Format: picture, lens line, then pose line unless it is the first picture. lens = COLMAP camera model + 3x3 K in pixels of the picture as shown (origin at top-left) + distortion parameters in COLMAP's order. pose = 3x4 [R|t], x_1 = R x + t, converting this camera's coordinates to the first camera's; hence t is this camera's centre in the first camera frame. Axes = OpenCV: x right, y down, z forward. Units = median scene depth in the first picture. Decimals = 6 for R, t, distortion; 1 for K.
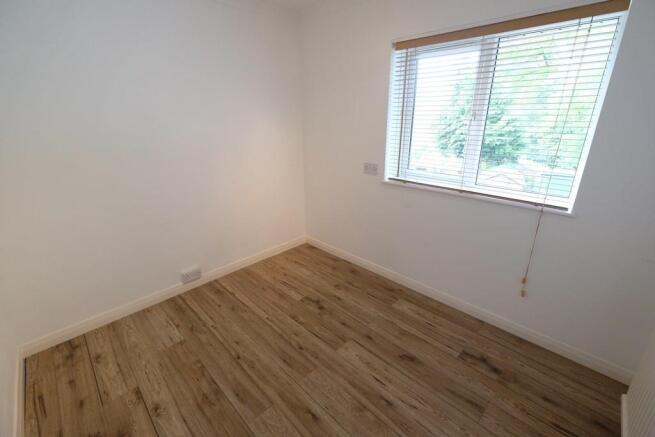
lens RADIAL K [[285.7, 0, 328.2], [0, 285.7, 217.7], [0, 0, 1]] dist [-0.003849, -0.000454]
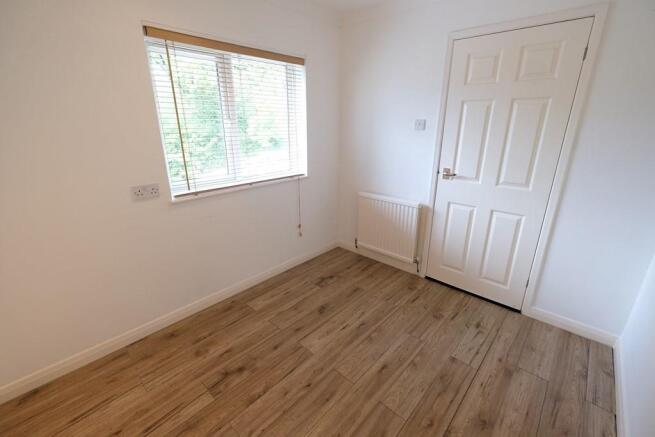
lens RADIAL K [[285.7, 0, 327.6], [0, 285.7, 217.8], [0, 0, 1]] dist [-0.003849, -0.000454]
pose [[-0.041480, -0.317030, 0.947508, -0.723747], [0.333112, 0.889679, 0.312263, -0.236700], [-0.941974, 0.328579, 0.068703, 0.687096]]
